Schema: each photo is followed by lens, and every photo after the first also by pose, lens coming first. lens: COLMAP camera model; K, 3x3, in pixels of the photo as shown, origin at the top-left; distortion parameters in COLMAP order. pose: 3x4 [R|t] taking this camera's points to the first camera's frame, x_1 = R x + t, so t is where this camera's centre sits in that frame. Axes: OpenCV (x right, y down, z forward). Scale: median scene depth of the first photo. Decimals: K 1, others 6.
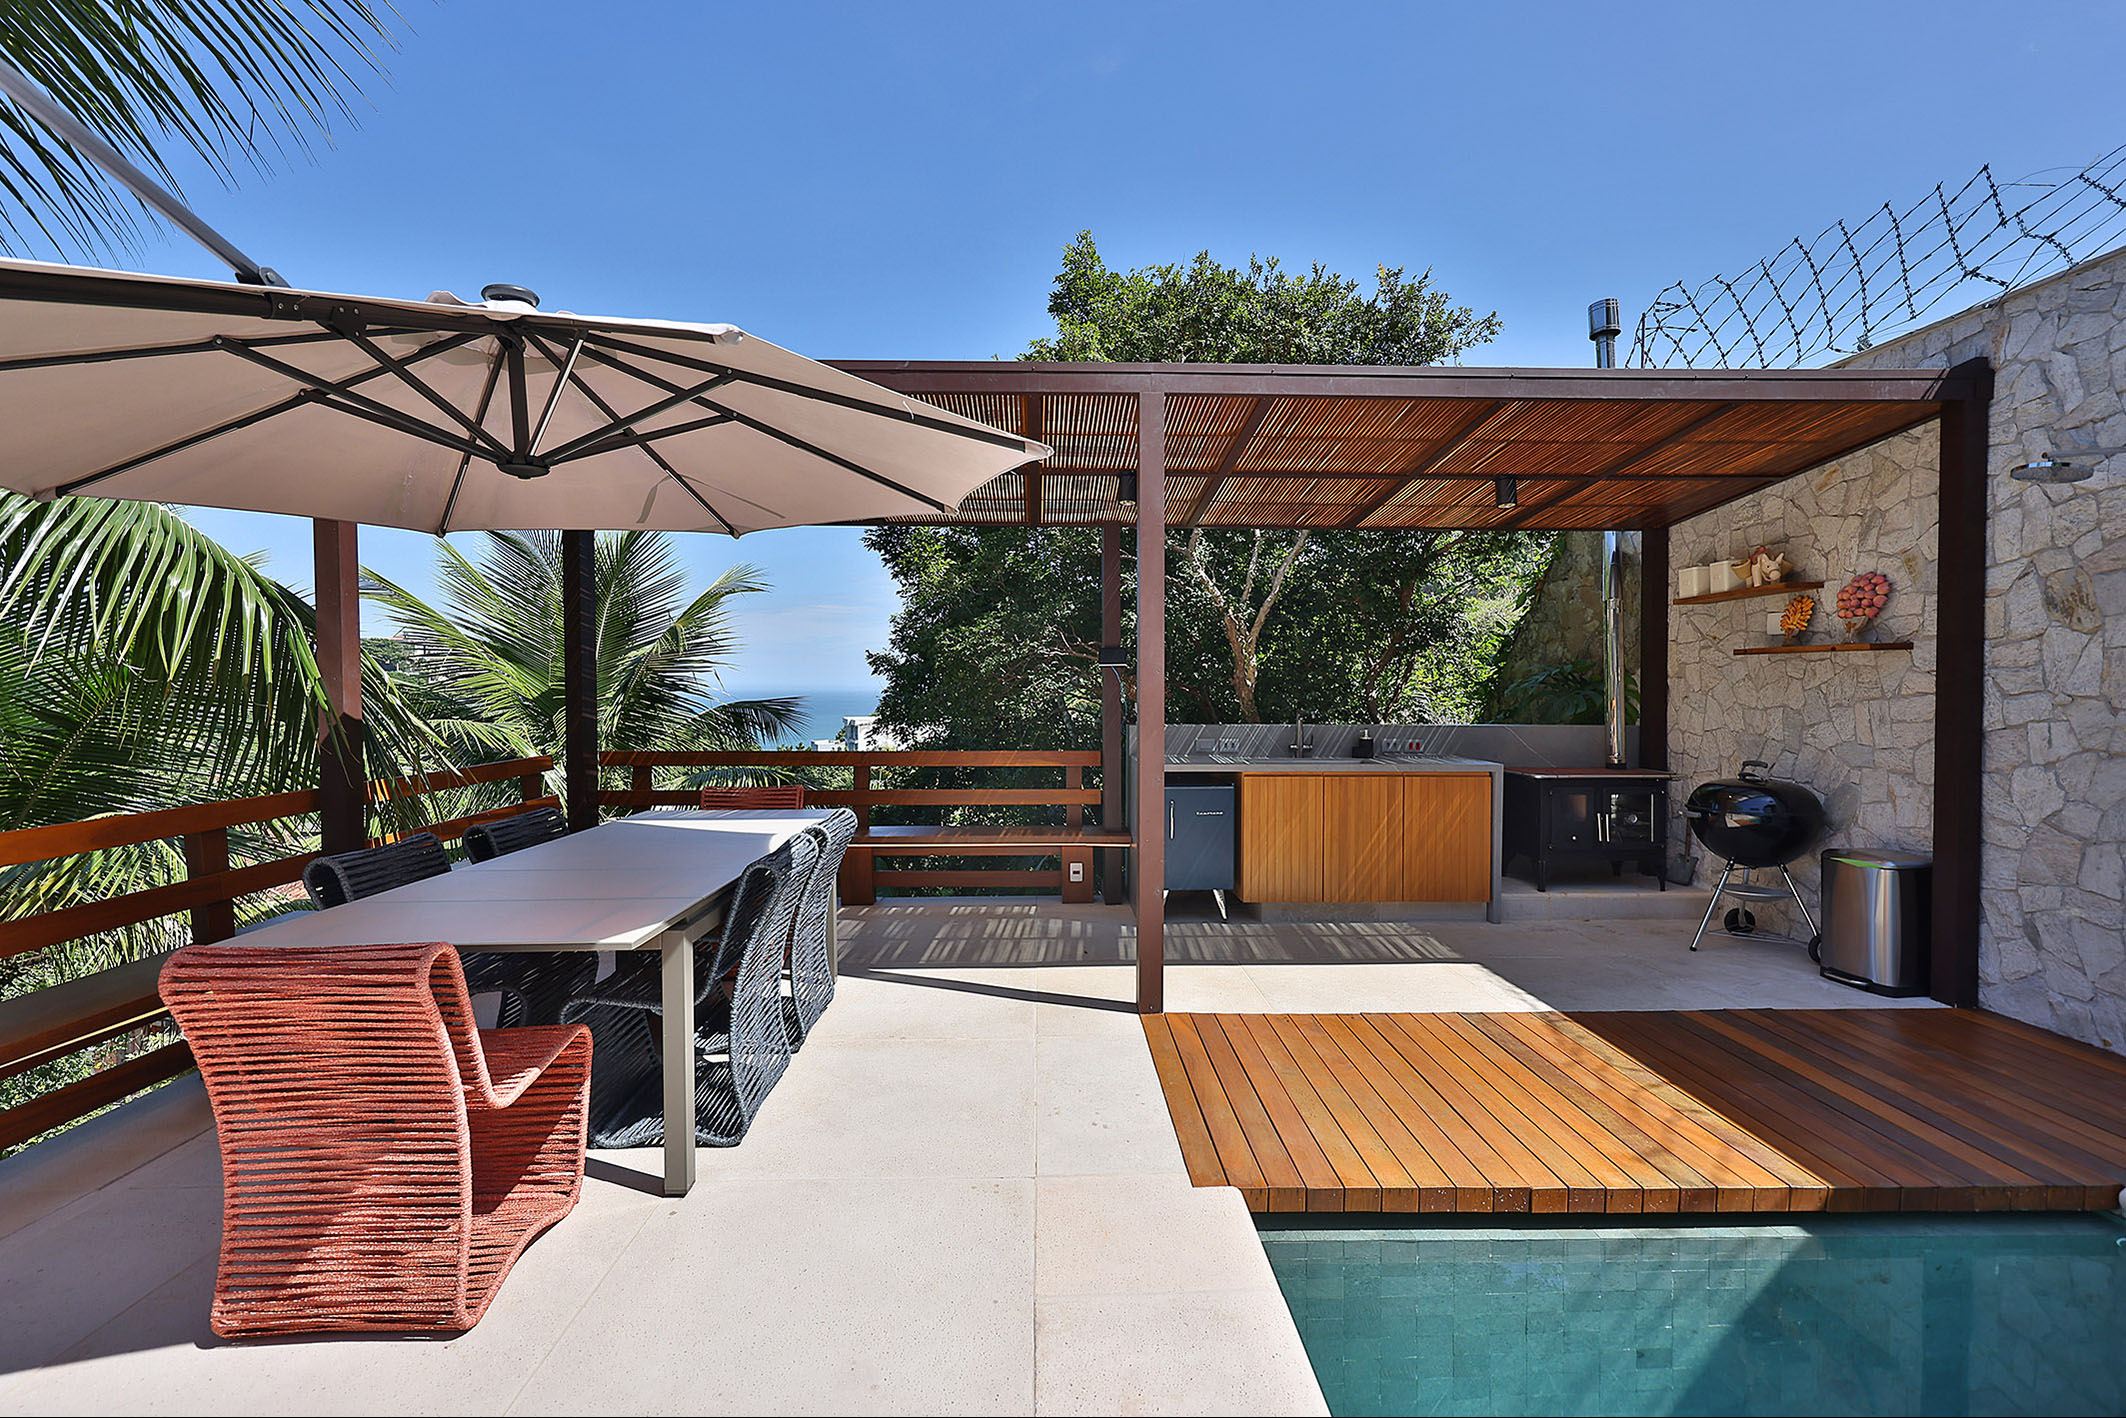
lens RADIAL K [[853.8, 0, 1051.7], [0, 853.8, 701.7], [0, 0, 1]] dist [-0.001392, 0.000067]
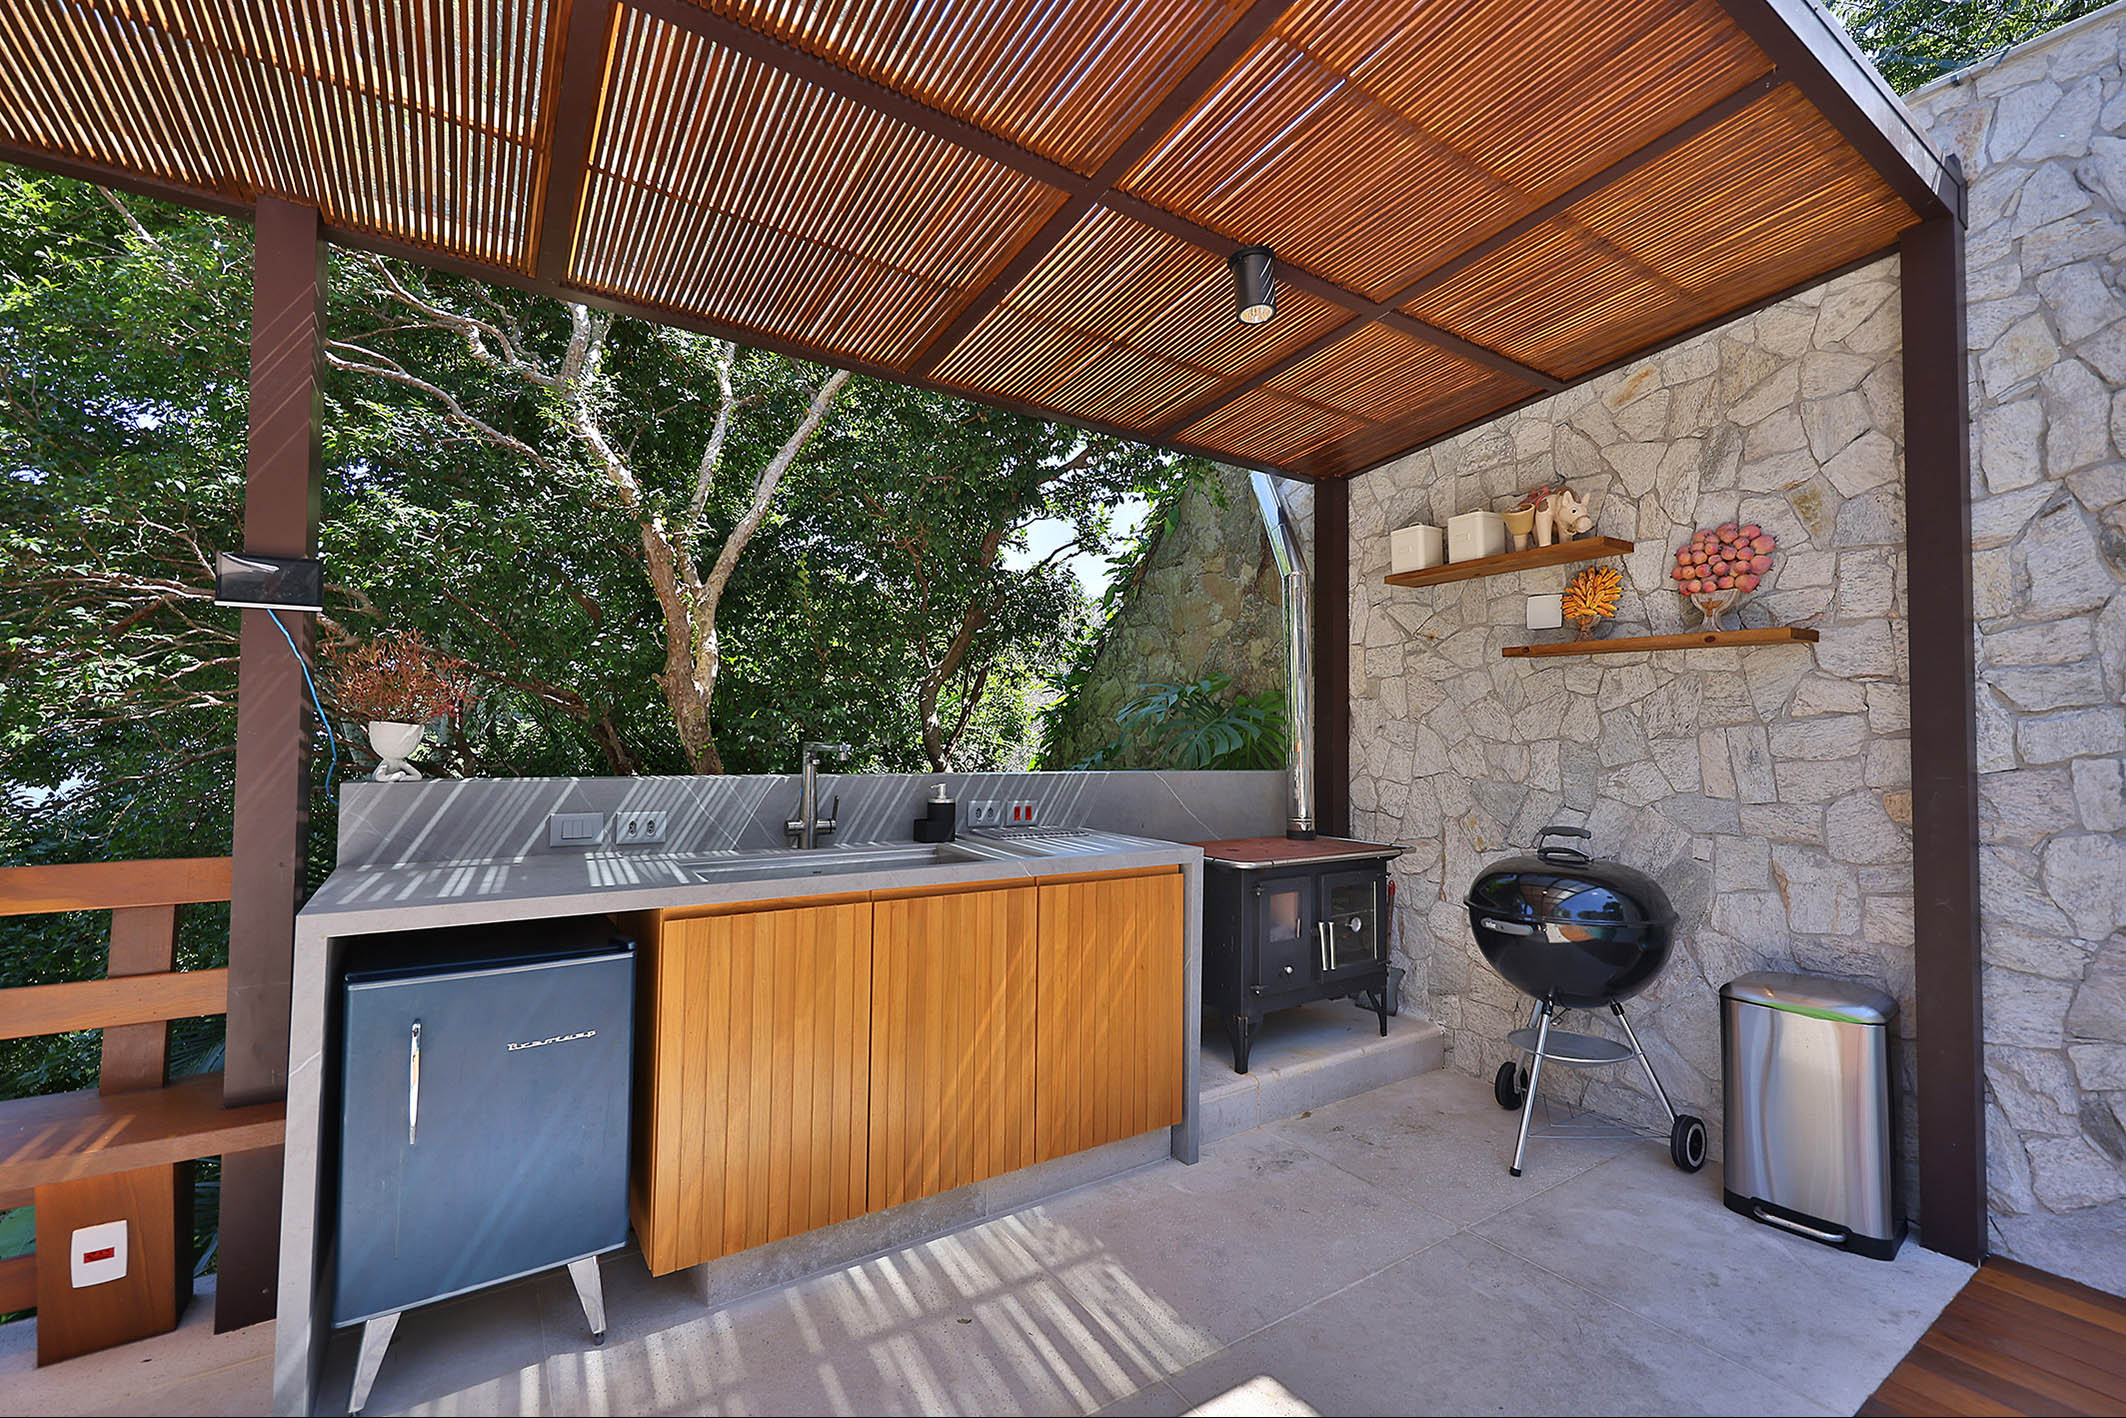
lens RADIAL K [[889.8, 0, 1058.2], [0, 889.8, 712.2], [0, 0, 1]] dist [-0.001616, -0.000097]
pose [[0.835441, 0.026523, 0.548940, 0.174604], [-0.004254, 0.999117, -0.041799, 0.015614], [-0.549564, 0.032586, 0.834816, 0.662157]]
